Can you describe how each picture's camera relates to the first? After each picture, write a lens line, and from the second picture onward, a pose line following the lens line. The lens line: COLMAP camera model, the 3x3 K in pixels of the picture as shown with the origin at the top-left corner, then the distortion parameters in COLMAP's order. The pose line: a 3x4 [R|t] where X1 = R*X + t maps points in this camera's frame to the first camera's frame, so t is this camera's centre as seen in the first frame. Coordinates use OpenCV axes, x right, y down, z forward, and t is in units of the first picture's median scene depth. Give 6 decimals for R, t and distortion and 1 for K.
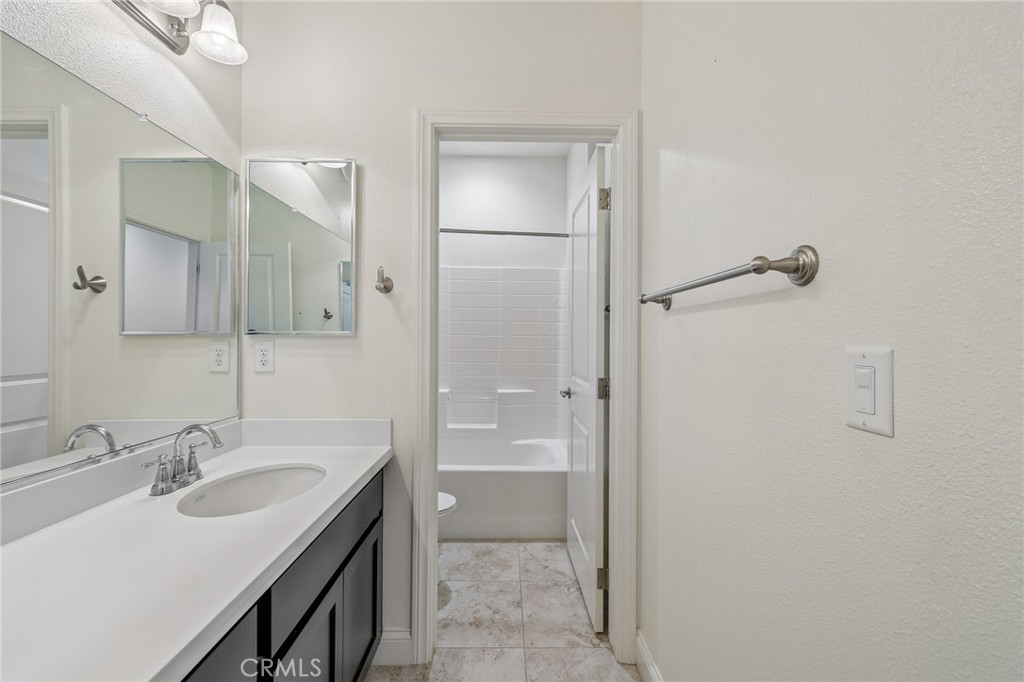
lens RADIAL K [[417.4, 0, 510.0], [0, 417.4, 337.1], [0, 0, 1]] dist [0.002838, 0.000231]
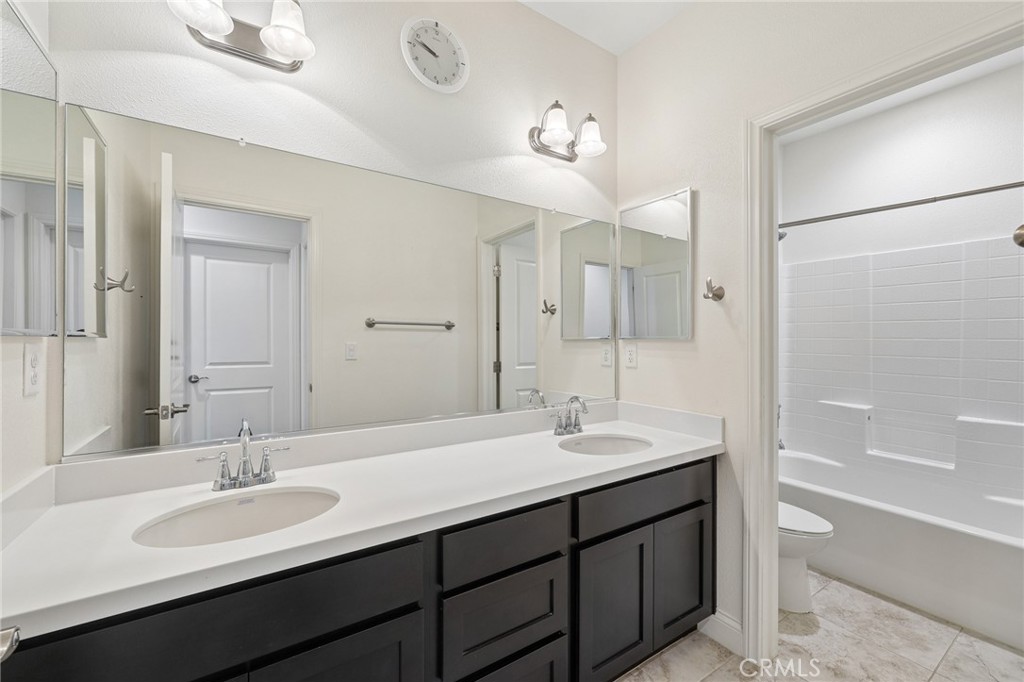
lens RADIAL K [[411.9, 0, 509.3], [0, 411.9, 344.6], [0, 0, 1]] dist [0.000118, 0.000050]
pose [[0.535779, 0.007416, -0.844325, 0.313062], [-0.001509, 0.999968, 0.007825, 0.001544], [0.844357, -0.002919, 0.535774, -0.031462]]
